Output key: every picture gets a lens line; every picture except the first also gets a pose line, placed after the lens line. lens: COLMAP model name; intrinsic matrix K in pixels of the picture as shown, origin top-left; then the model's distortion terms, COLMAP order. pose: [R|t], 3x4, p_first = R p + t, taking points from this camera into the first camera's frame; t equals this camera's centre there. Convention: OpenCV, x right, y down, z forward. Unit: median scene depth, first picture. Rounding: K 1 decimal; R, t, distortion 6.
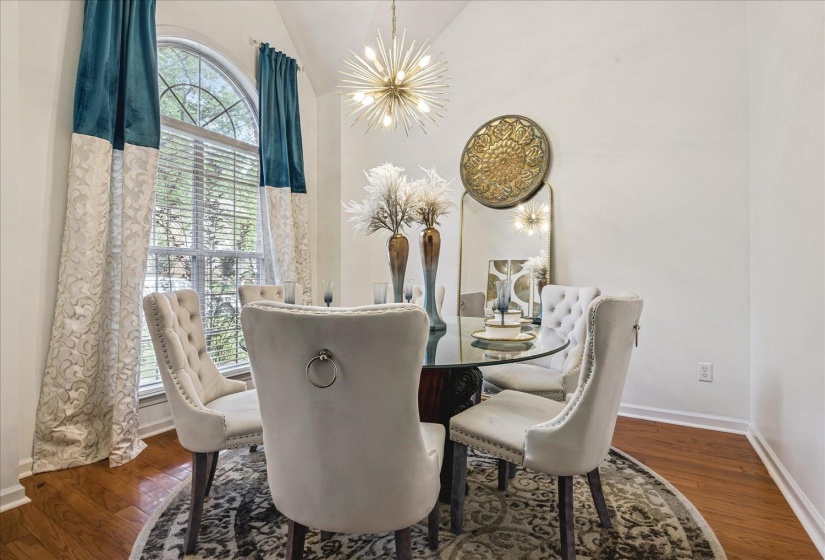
lens RADIAL K [[387.7, 0, 412.5], [0, 387.7, 280.0], [0, 0, 1]] dist [-0.017331, 0.000278]
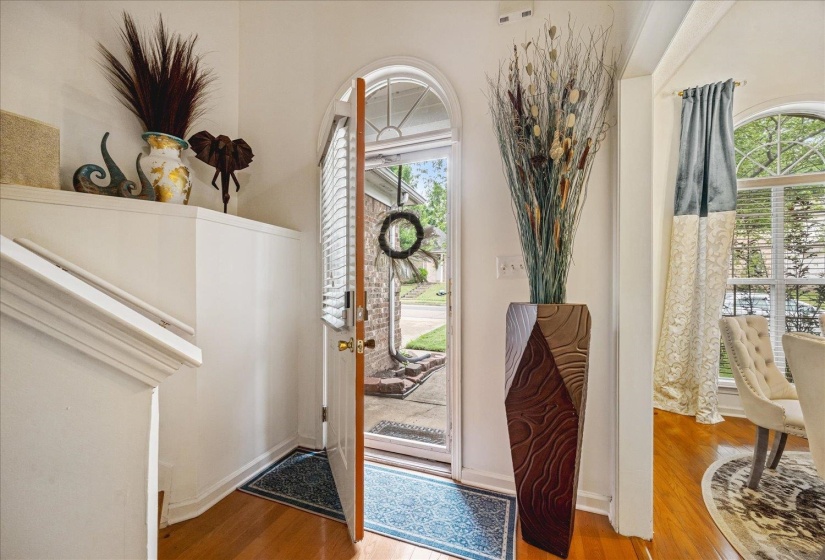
lens RADIAL K [[316.2, 0, 413.8], [0, 316.2, 285.1], [0, 0, 1]] dist [0.001532, 0.002295]
pose [[0.172206, -0.005690, -0.985044, 0.303736], [-0.011828, 0.999899, -0.007843, -0.053539], [0.984990, 0.013002, 0.172122, -0.384889]]
